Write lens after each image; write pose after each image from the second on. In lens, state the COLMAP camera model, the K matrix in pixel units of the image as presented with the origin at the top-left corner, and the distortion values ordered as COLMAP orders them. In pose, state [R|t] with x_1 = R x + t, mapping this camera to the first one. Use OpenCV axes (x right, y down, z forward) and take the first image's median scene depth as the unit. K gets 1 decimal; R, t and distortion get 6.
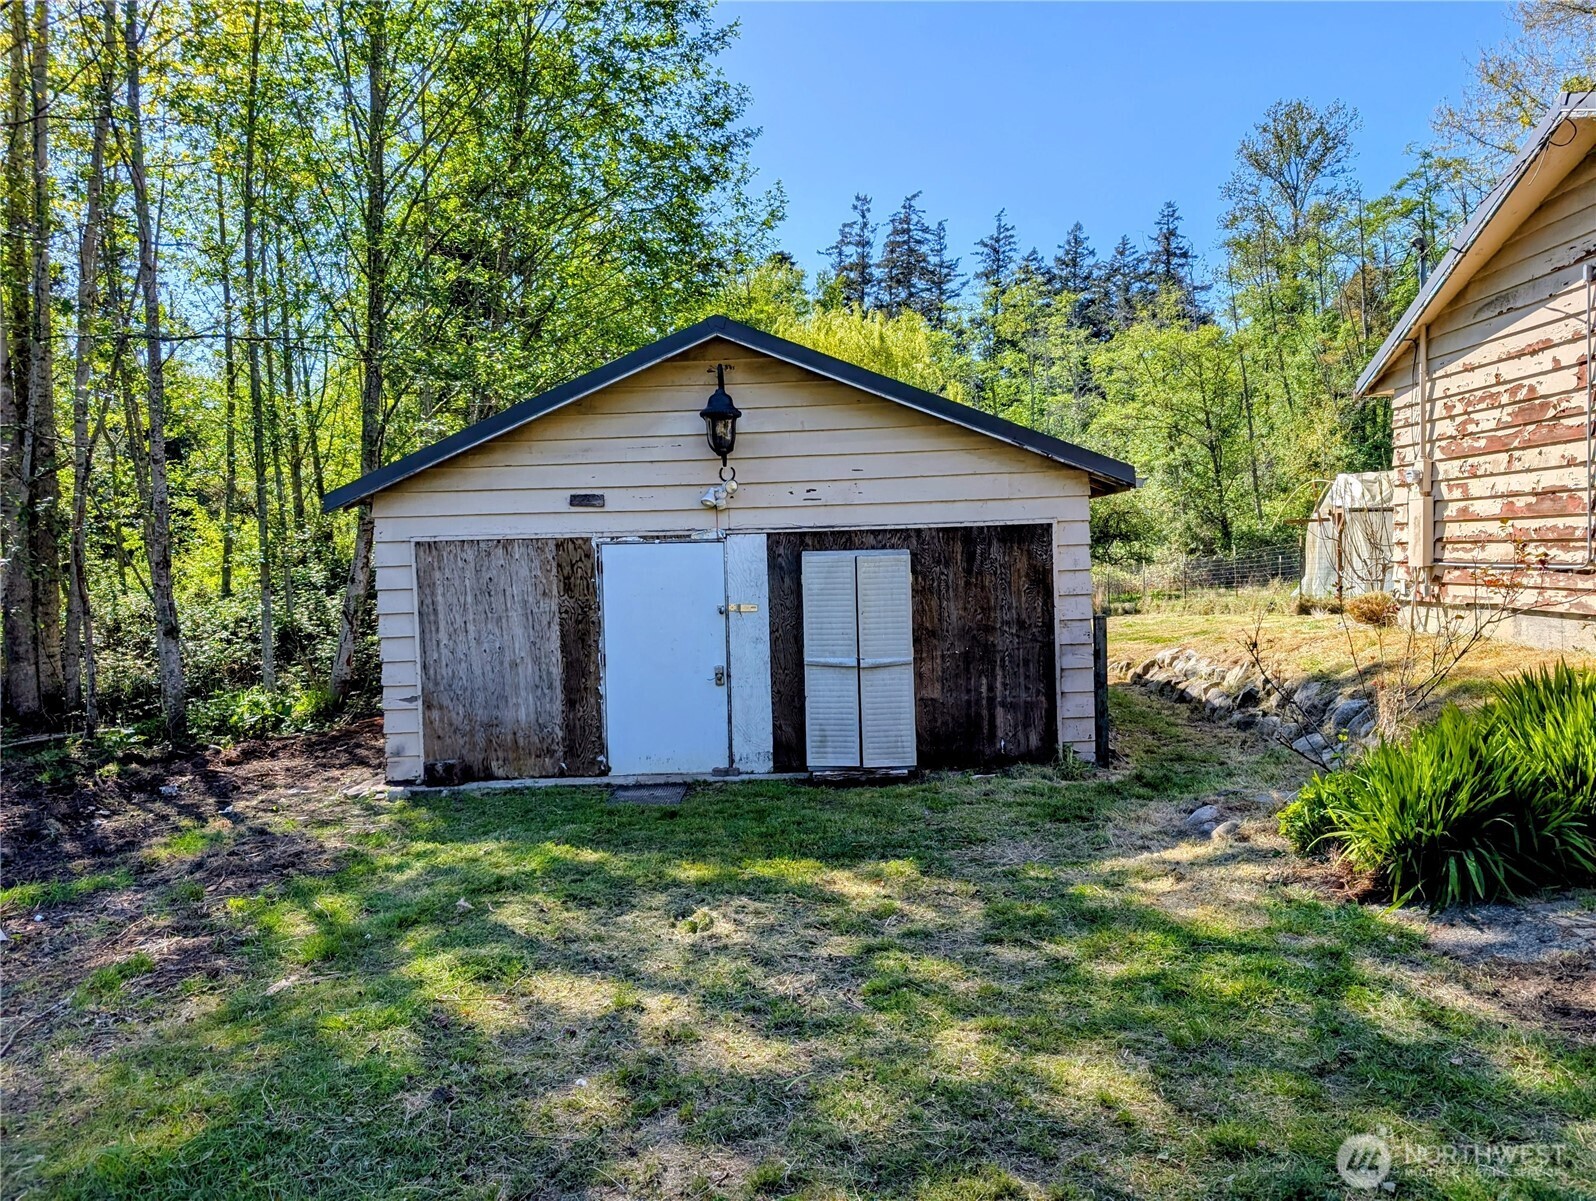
lens RADIAL K [[1133.8, 0, 799.9], [0, 1133.8, 603.3], [0, 0, 1]] dist [0.036423, 0.001980]
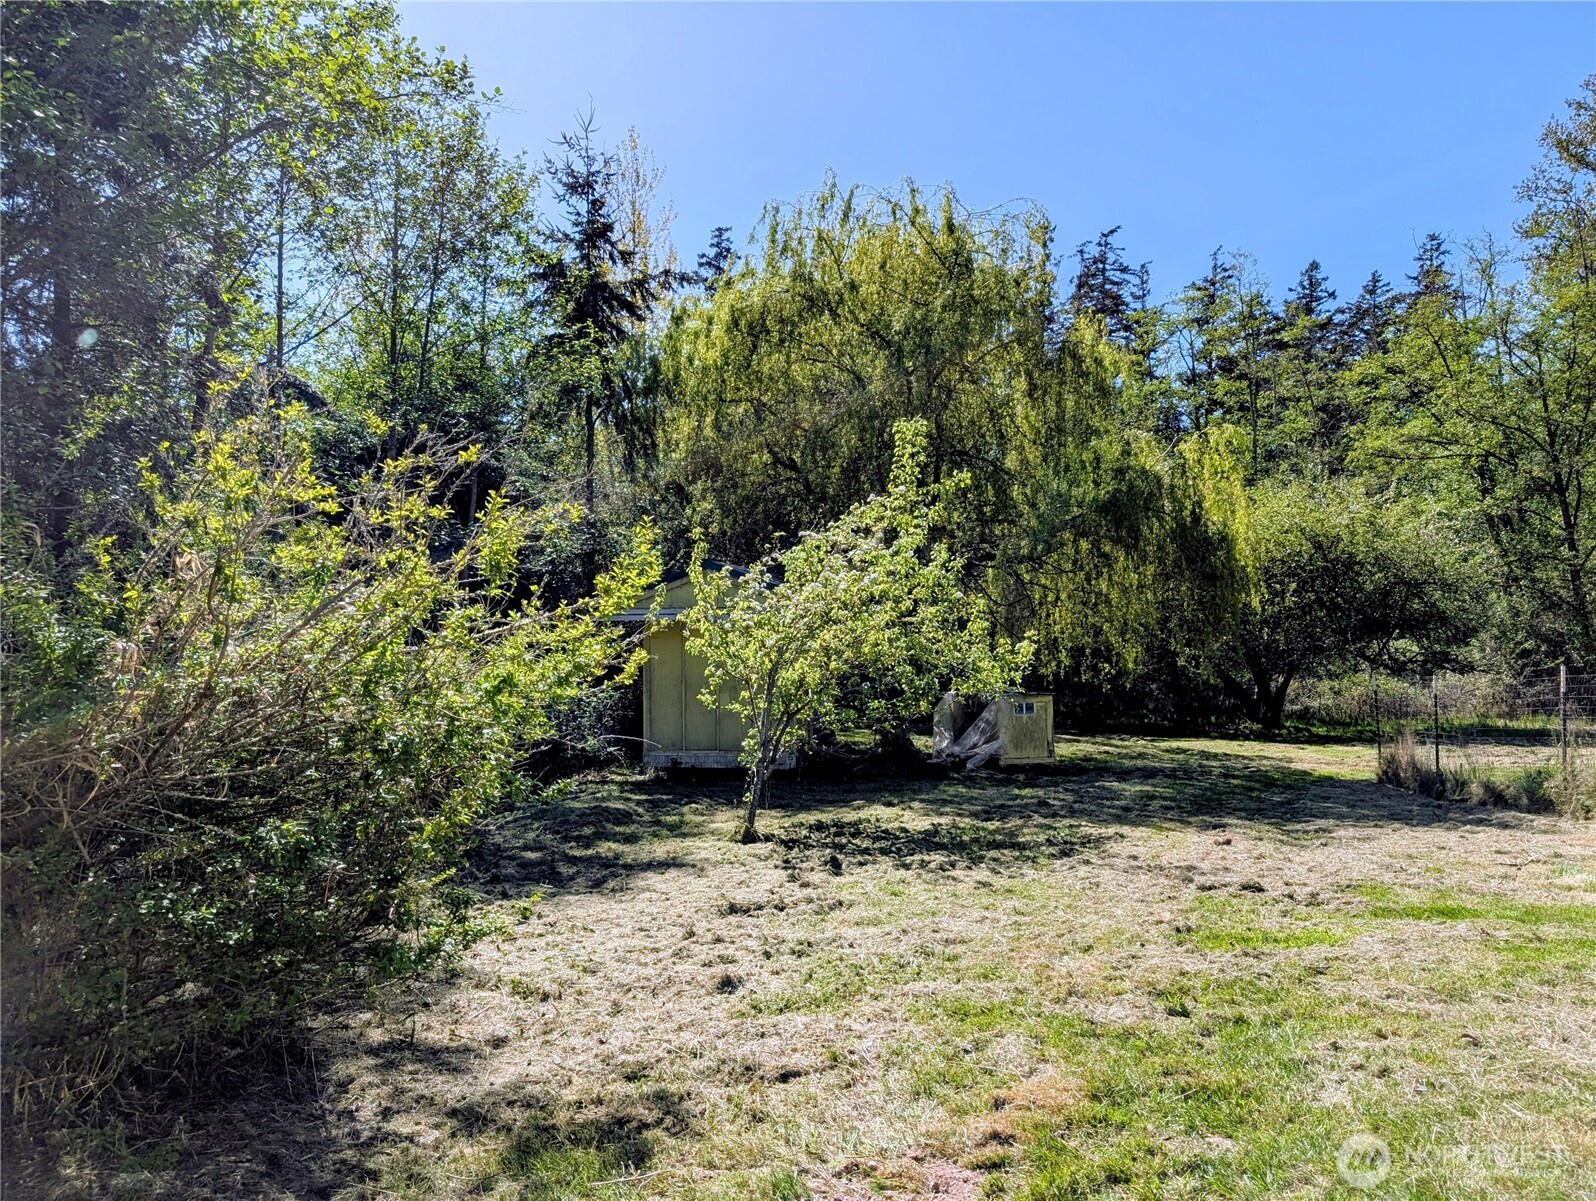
lens RADIAL K [[1133.8, 0, 794.7], [0, 1133.8, 597.0], [0, 0, 1]] dist [0.036423, 0.001980]
pose [[0.983139, 0.020807, -0.181670, 0.027216], [-0.035608, 0.996271, -0.078591, -0.005368], [0.179358, 0.083735, 0.980214, 0.132122]]
